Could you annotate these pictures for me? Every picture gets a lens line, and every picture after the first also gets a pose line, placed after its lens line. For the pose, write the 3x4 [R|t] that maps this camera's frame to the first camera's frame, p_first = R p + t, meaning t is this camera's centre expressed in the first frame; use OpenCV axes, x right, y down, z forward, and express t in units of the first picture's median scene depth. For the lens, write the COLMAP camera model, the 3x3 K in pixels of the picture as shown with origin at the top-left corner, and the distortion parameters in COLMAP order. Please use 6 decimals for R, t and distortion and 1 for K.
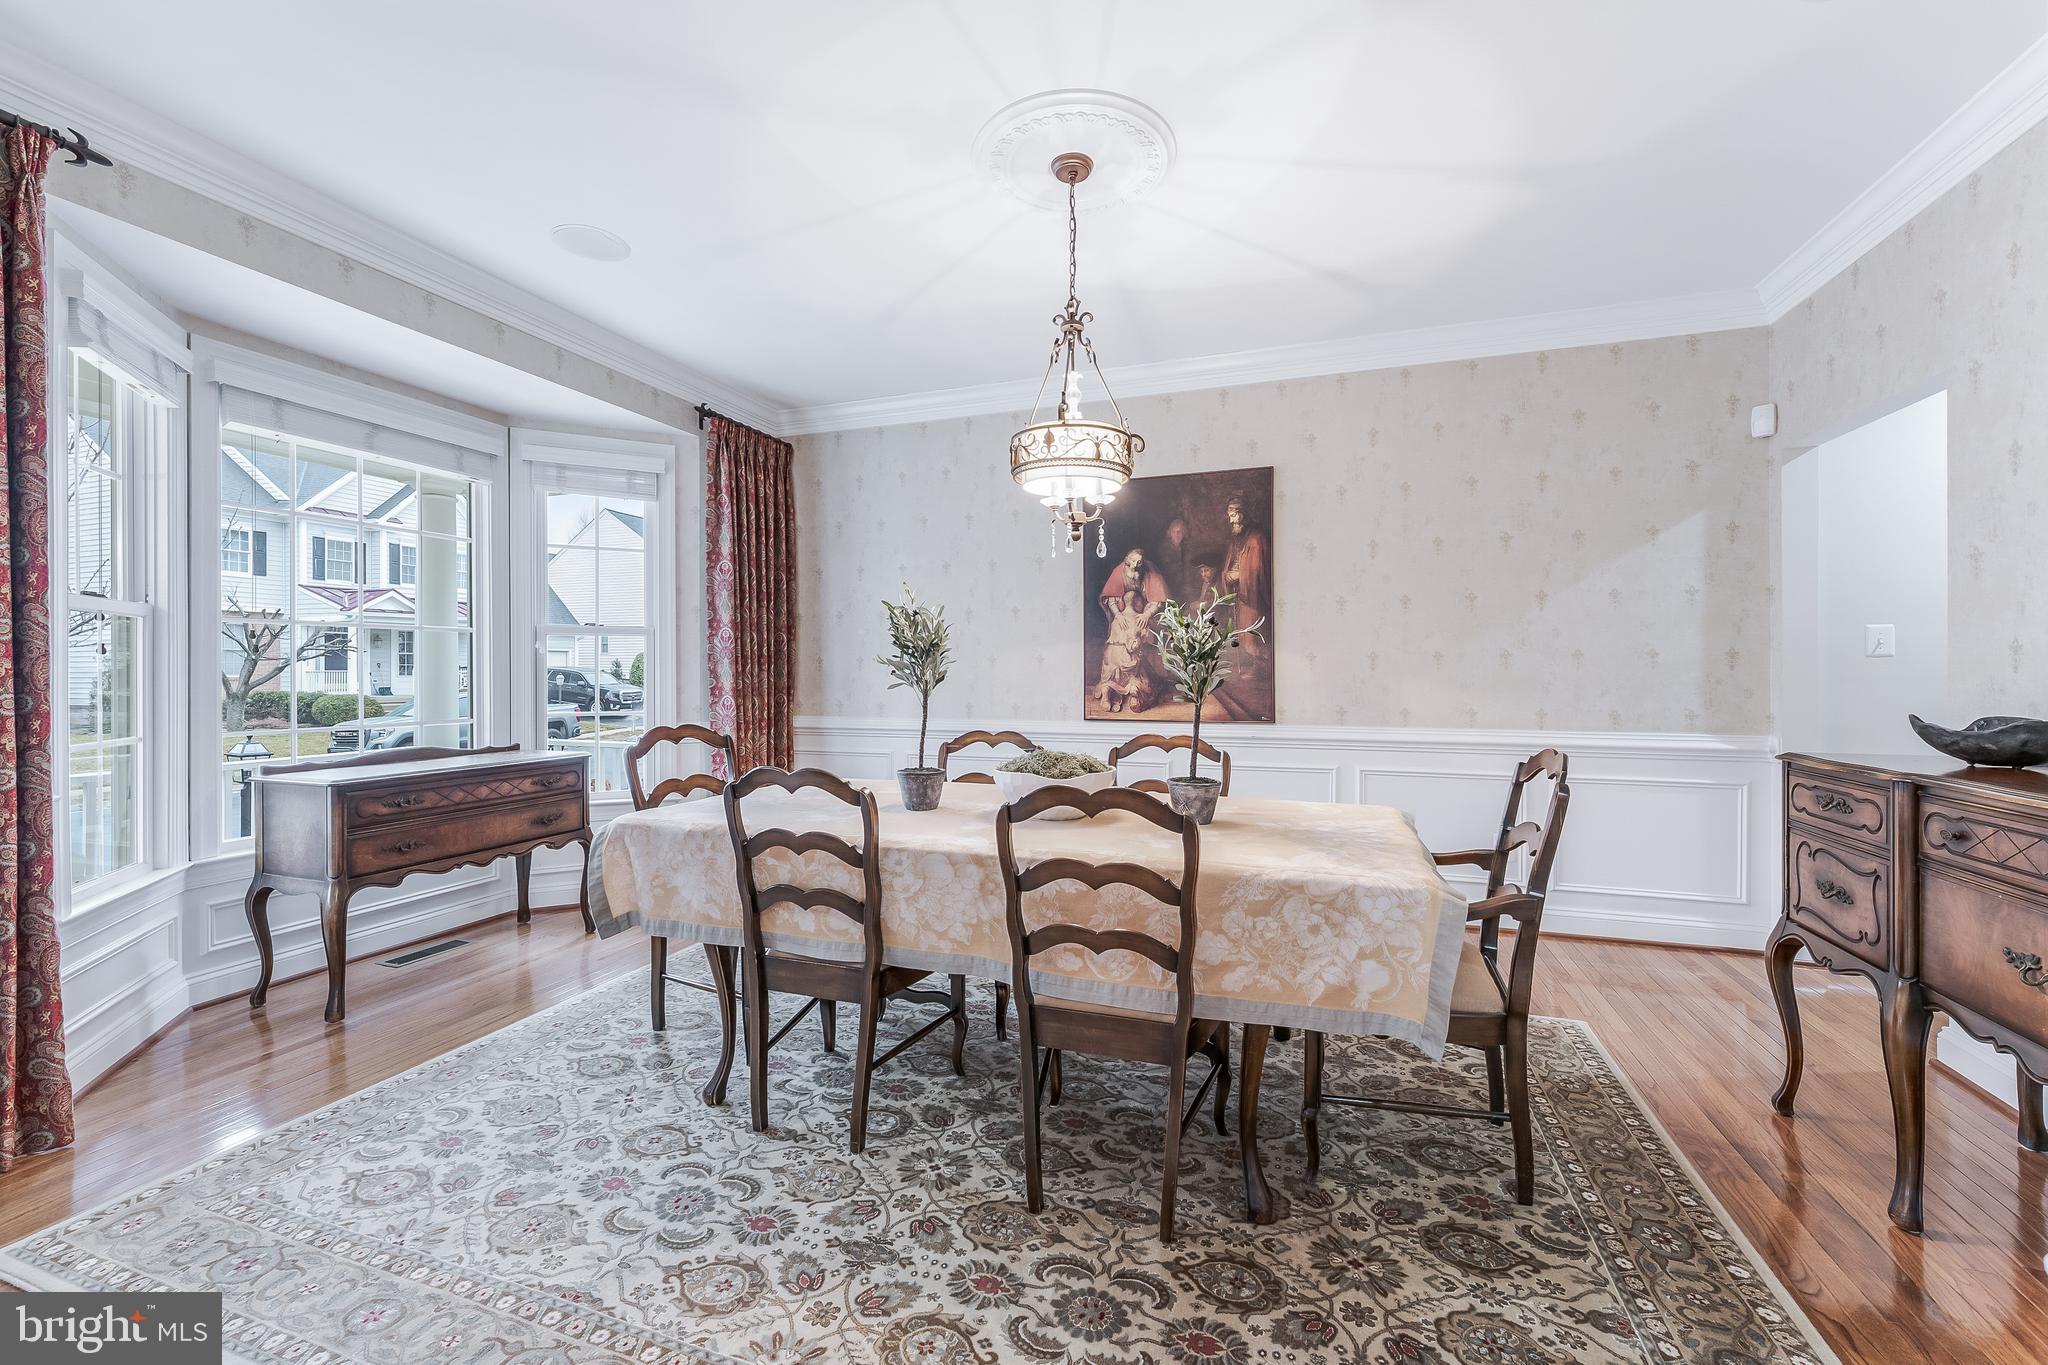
lens RADIAL K [[828.6, 0, 1028.4], [0, 828.6, 668.7], [0, 0, 1]] dist [0.001567, -0.000692]
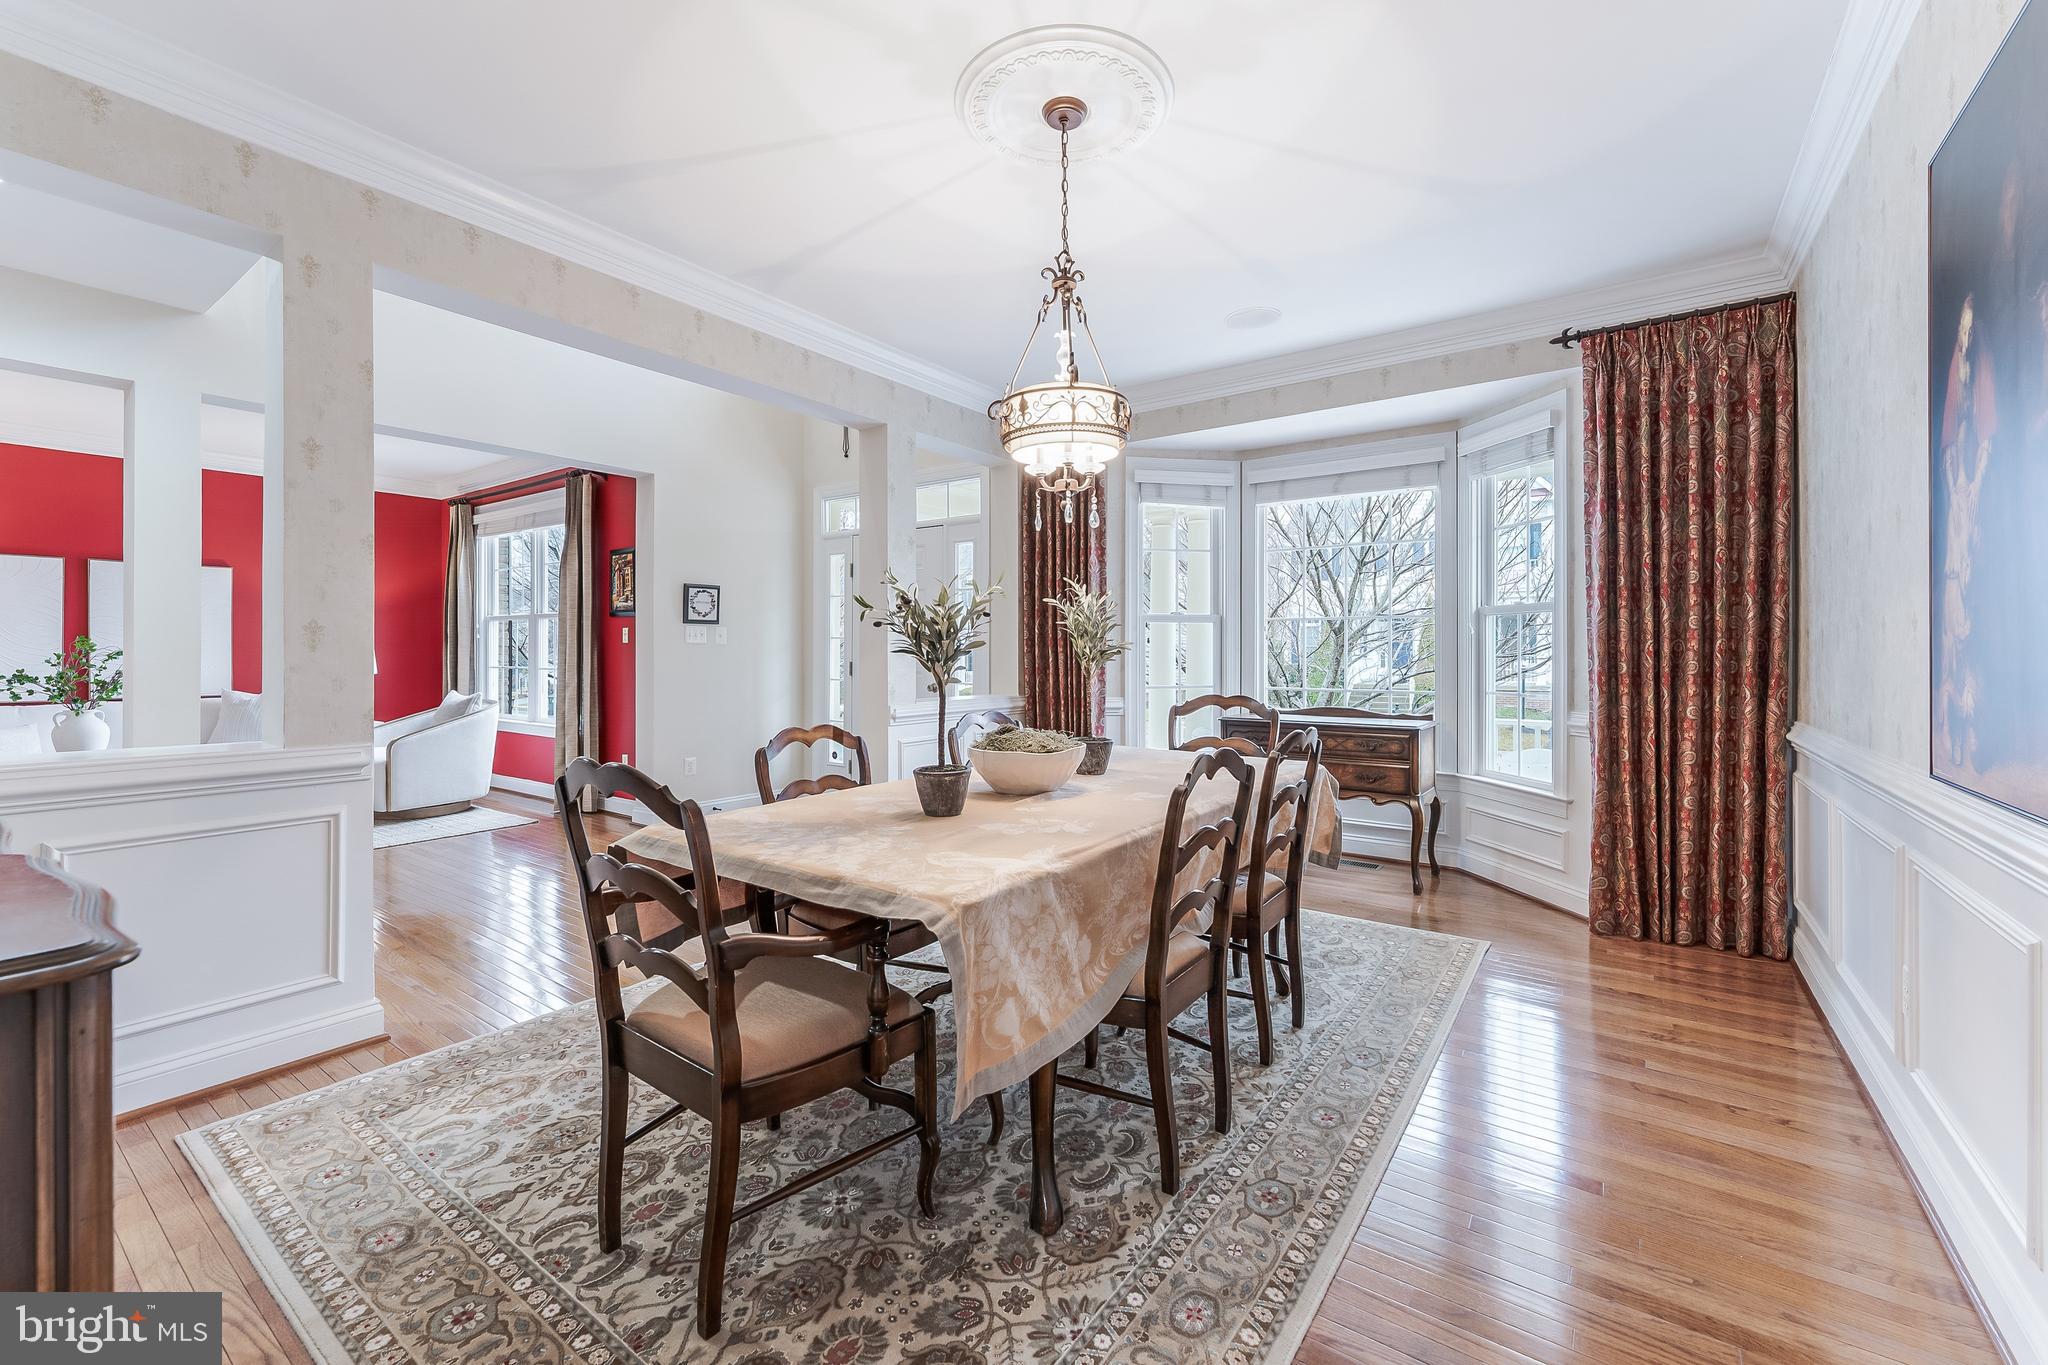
lens RADIAL K [[828.6, 0, 1041.3], [0, 828.6, 652.2], [0, 0, 1]] dist [0.001567, -0.000692]
pose [[-0.269909, 0.004845, -0.962874, 0.819924], [0.005578, 0.999978, 0.003468, -0.001758], [0.962870, -0.004435, -0.269930, 1.042624]]
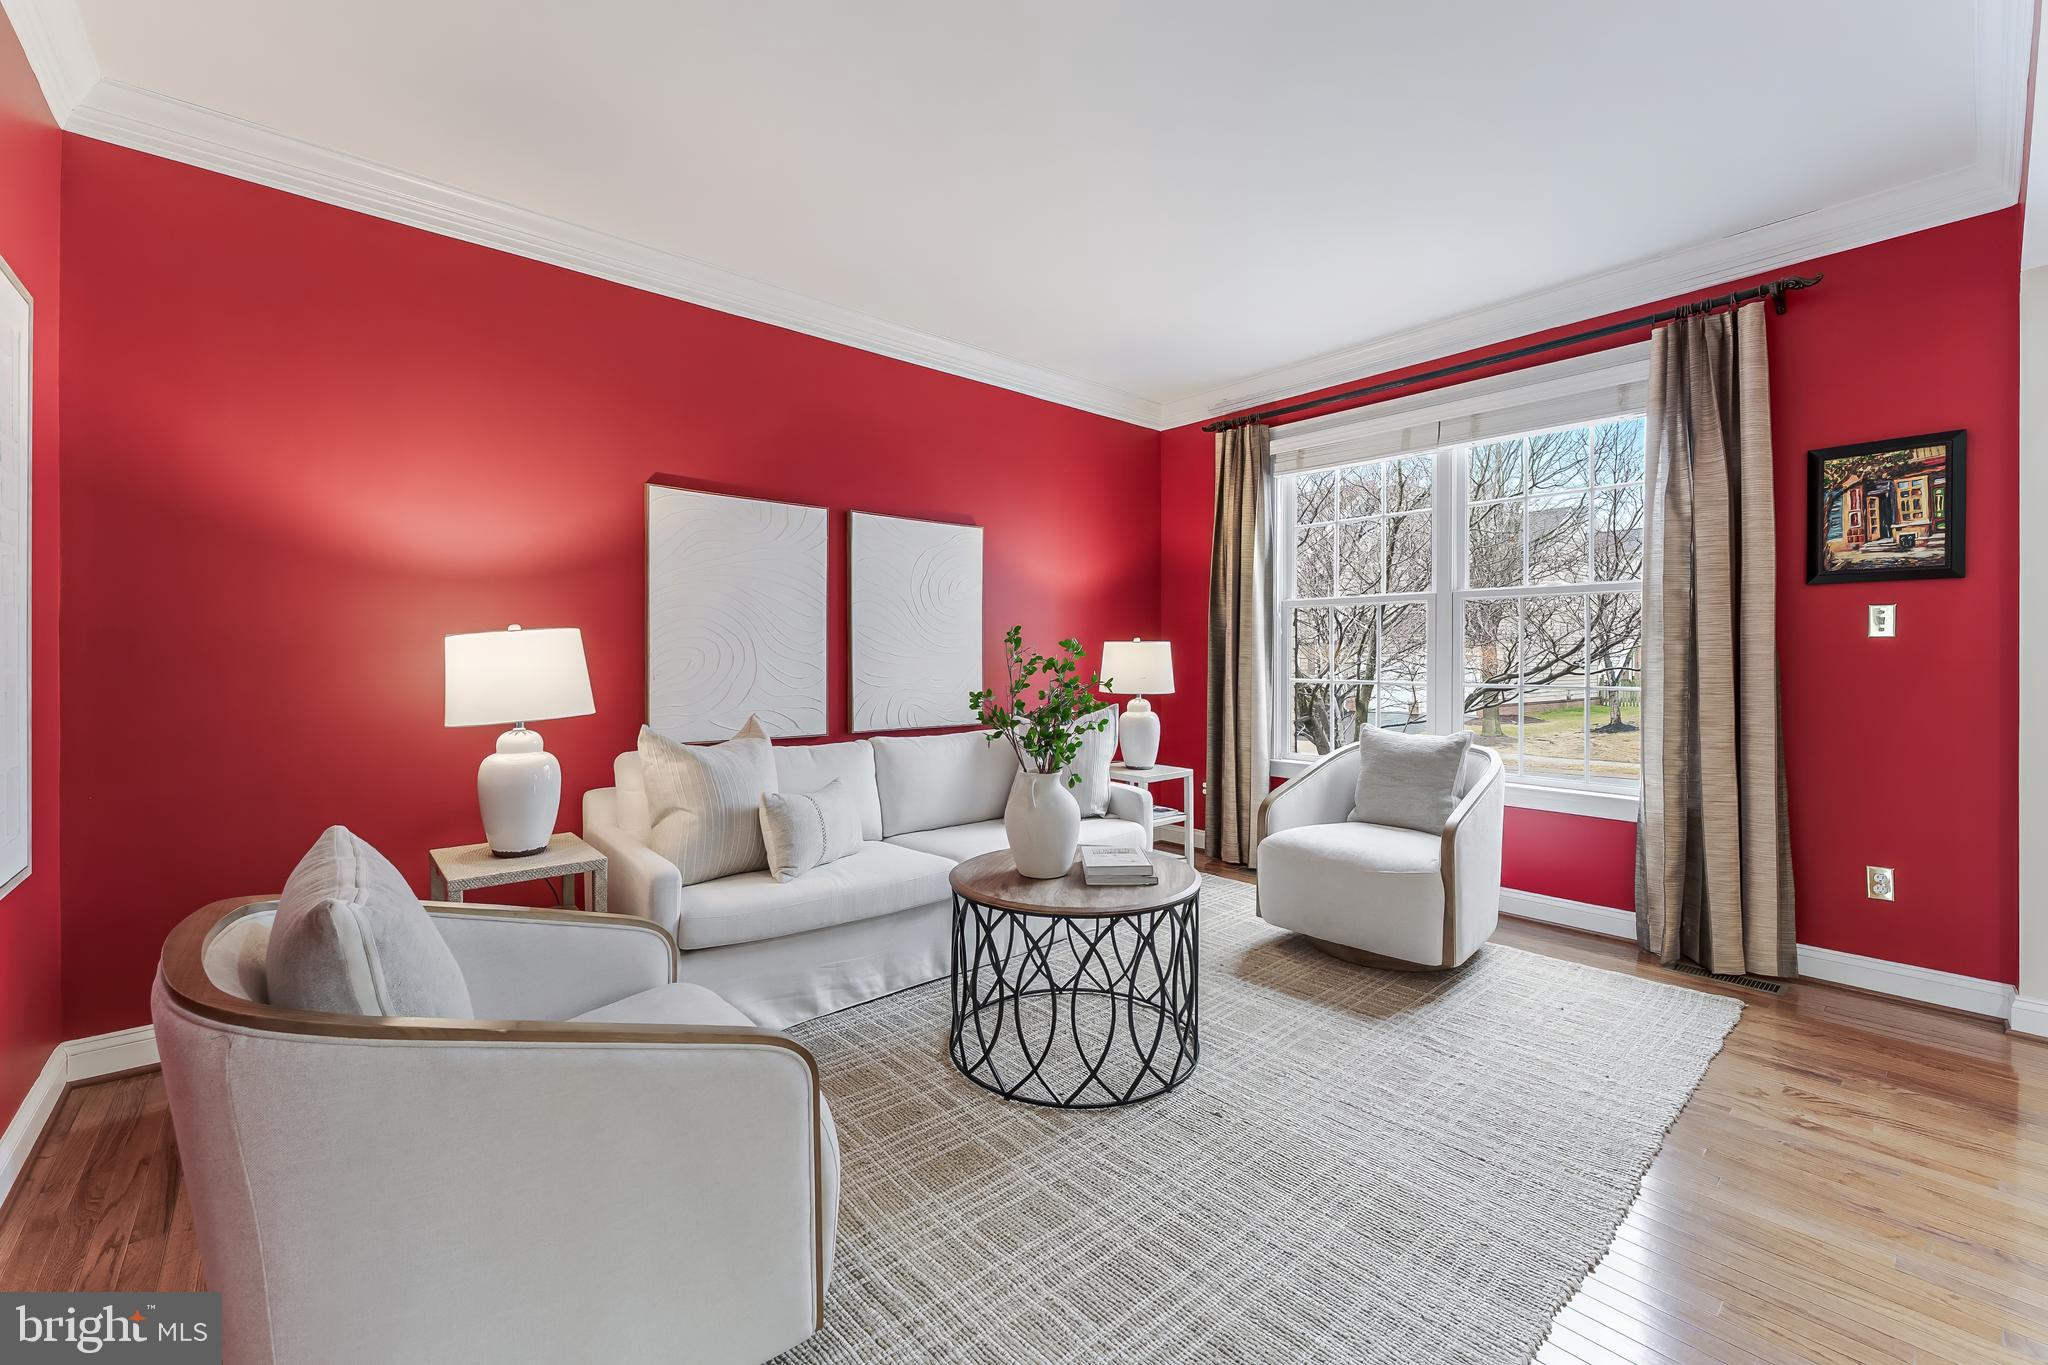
lens RADIAL K [[828.6, 0, 1030.2], [0, 828.6, 662.1], [0, 0, 1]] dist [0.001567, -0.000692]
pose [[-0.497691, 0.009562, -0.867302, 0.499423], [0.005492, 0.999954, 0.007873, -0.004456], [0.867337, -0.000845, -0.497720, -0.864782]]
